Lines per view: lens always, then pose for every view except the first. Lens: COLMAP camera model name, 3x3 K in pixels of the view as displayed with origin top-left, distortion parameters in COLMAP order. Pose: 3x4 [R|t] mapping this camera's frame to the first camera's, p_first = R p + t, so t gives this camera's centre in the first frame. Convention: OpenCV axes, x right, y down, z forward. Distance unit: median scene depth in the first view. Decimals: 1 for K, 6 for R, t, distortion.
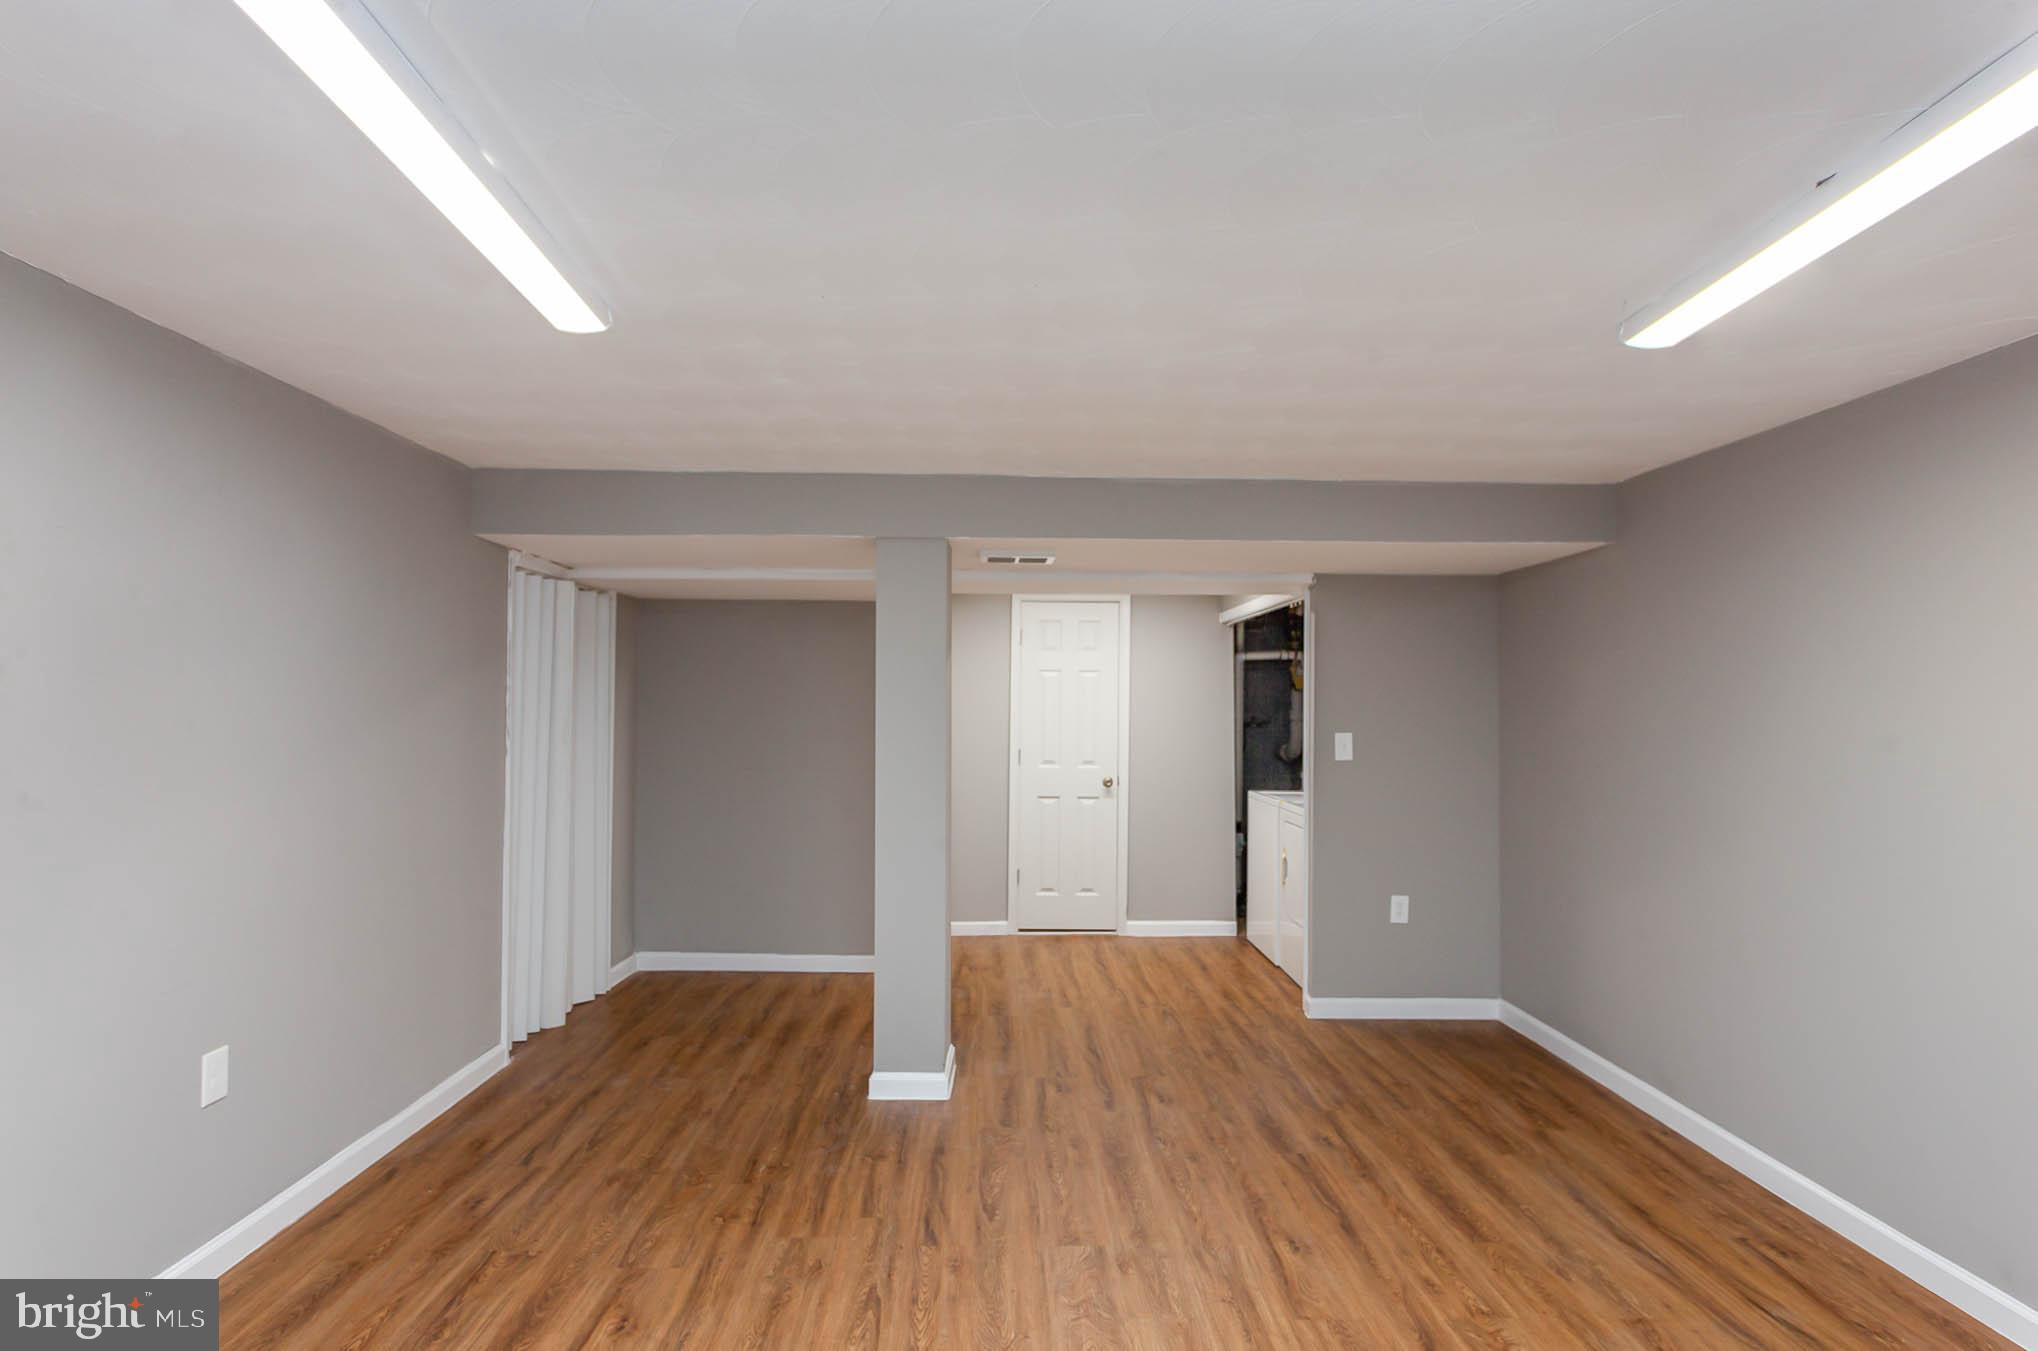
lens RADIAL K [[1019.5, 0, 1018.2], [0, 1019.5, 684.3], [0, 0, 1]] dist [-0.008960, 0.005888]
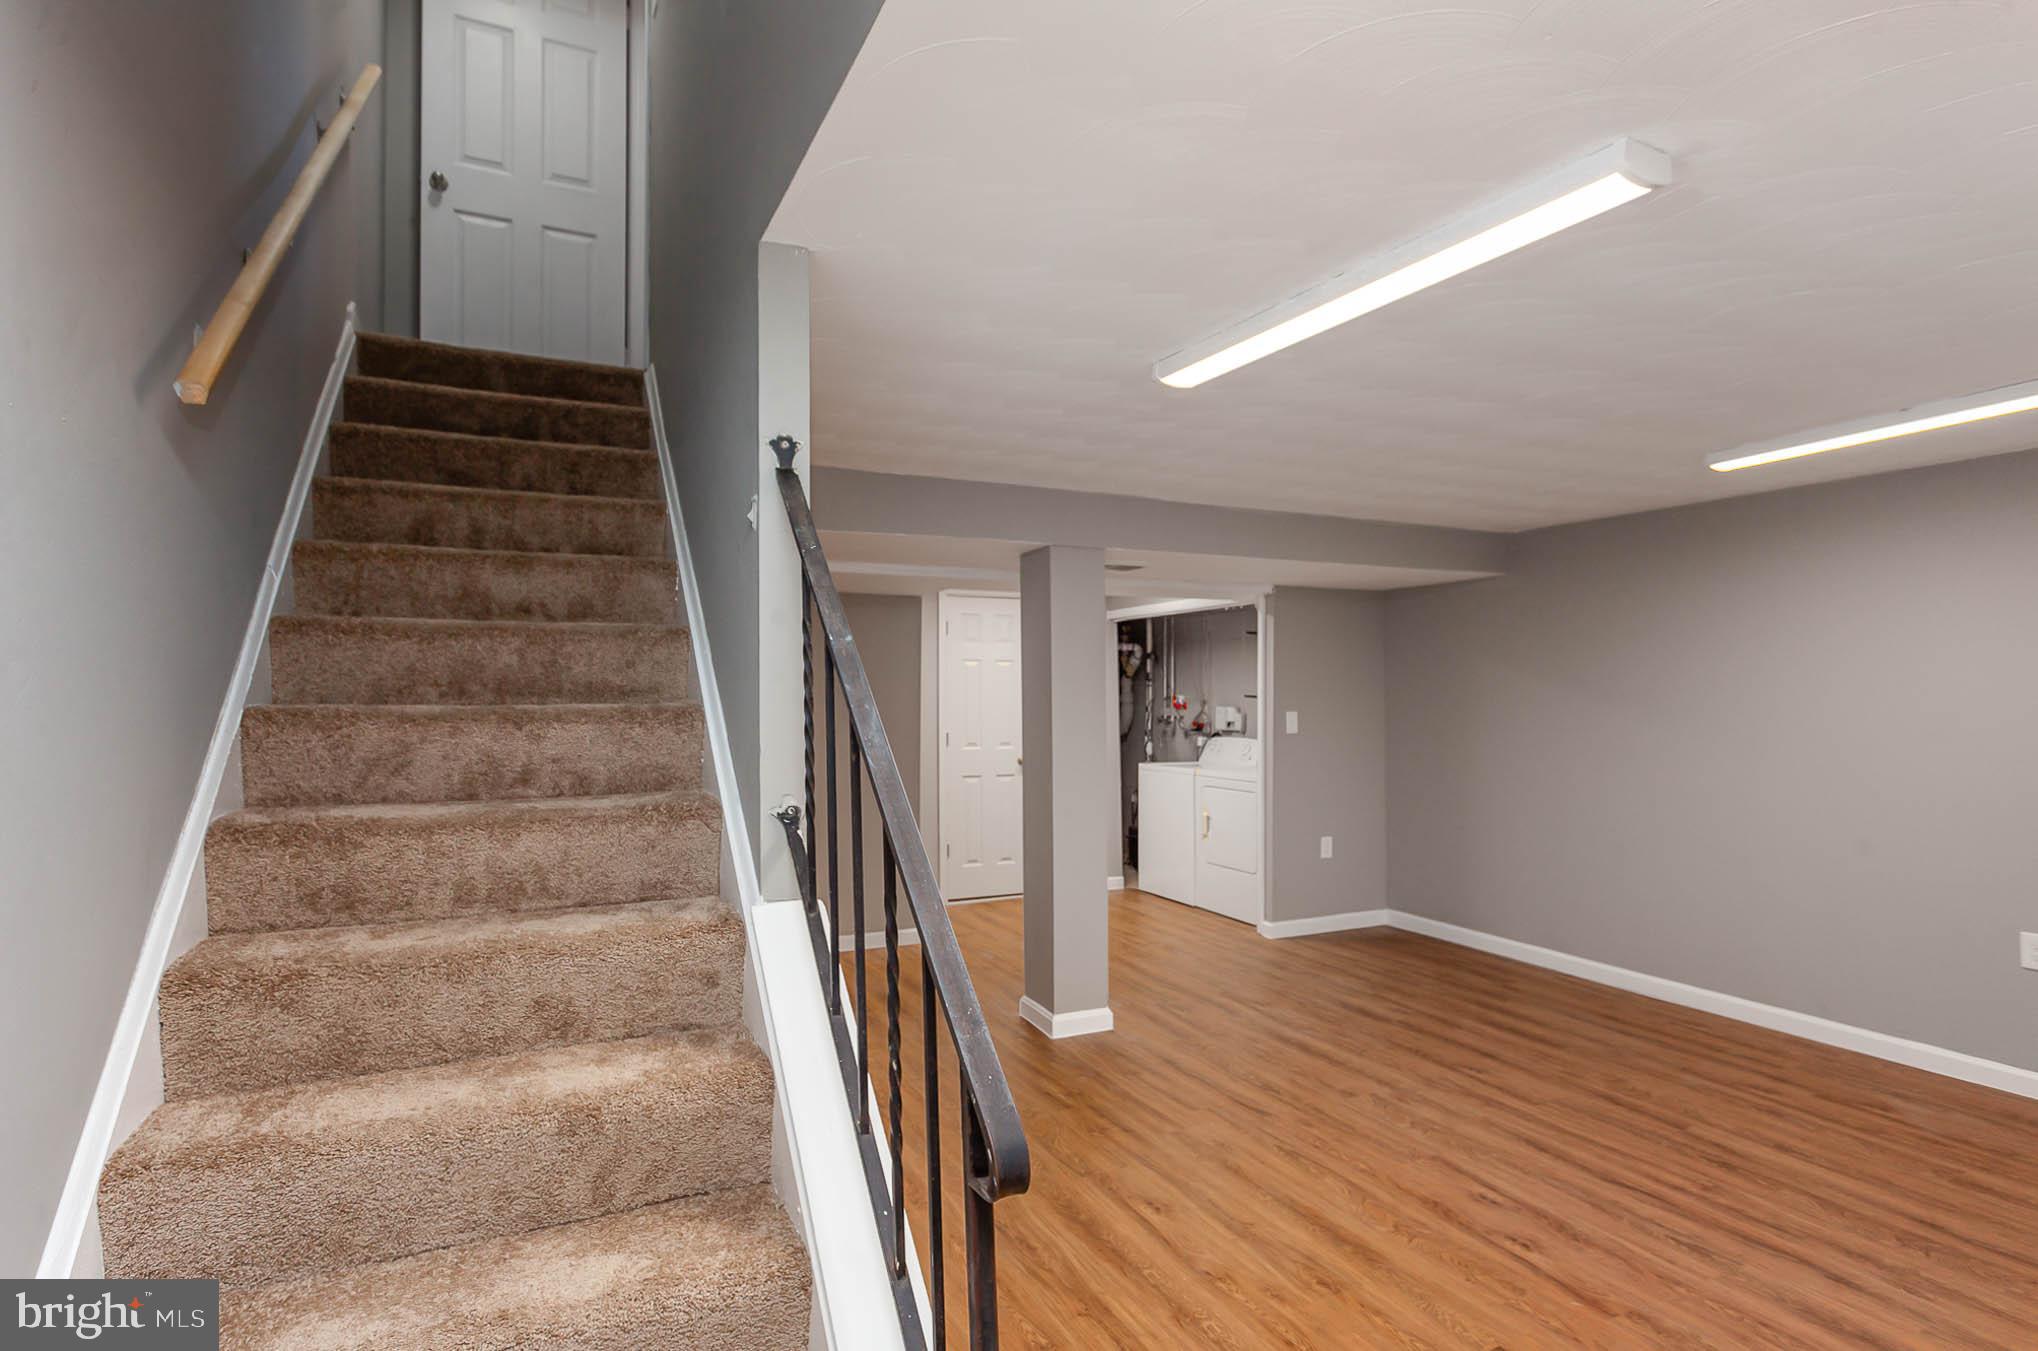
lens RADIAL K [[1019.5, 0, 1020.4], [0, 1019.5, 681.7], [0, 0, 1]] dist [-0.008960, 0.005888]
pose [[0.910283, -0.004876, 0.413957, -0.653345], [0.000490, 0.999943, 0.010701, -0.004166], [-0.413986, -0.009538, 0.910233, -0.018425]]
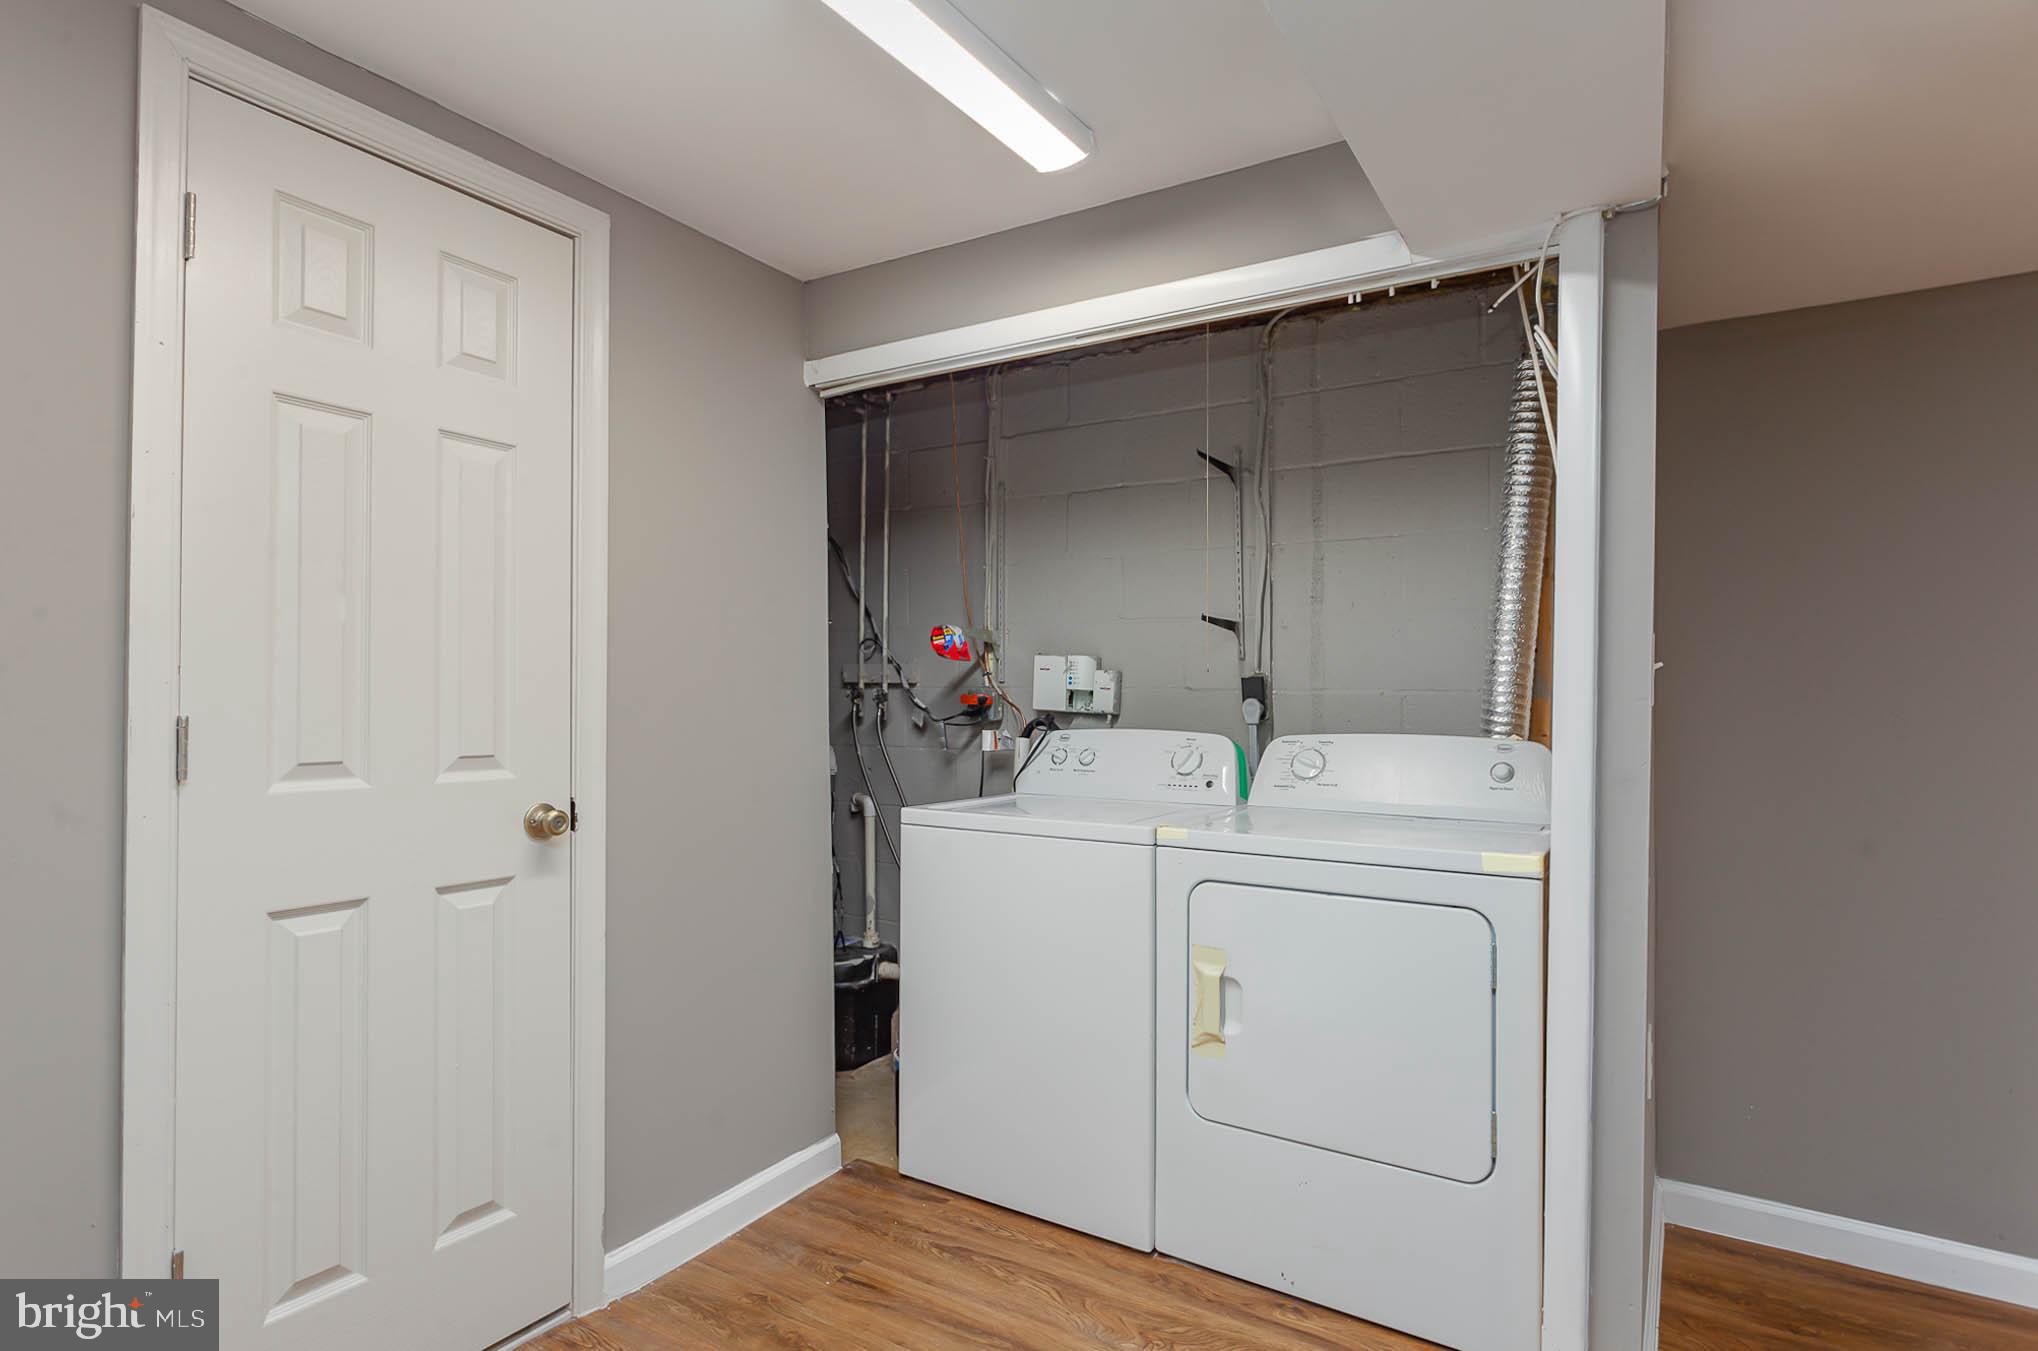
lens RADIAL K [[1019.5, 0, 1014.2], [0, 1019.5, 690.1], [0, 0, 1]] dist [-0.008960, 0.005888]
pose [[0.547035, 0.000056, 0.837110, -0.150805], [-0.019500, 0.999729, 0.012677, 0.088311], [-0.836883, -0.023259, 0.546888, 1.263444]]
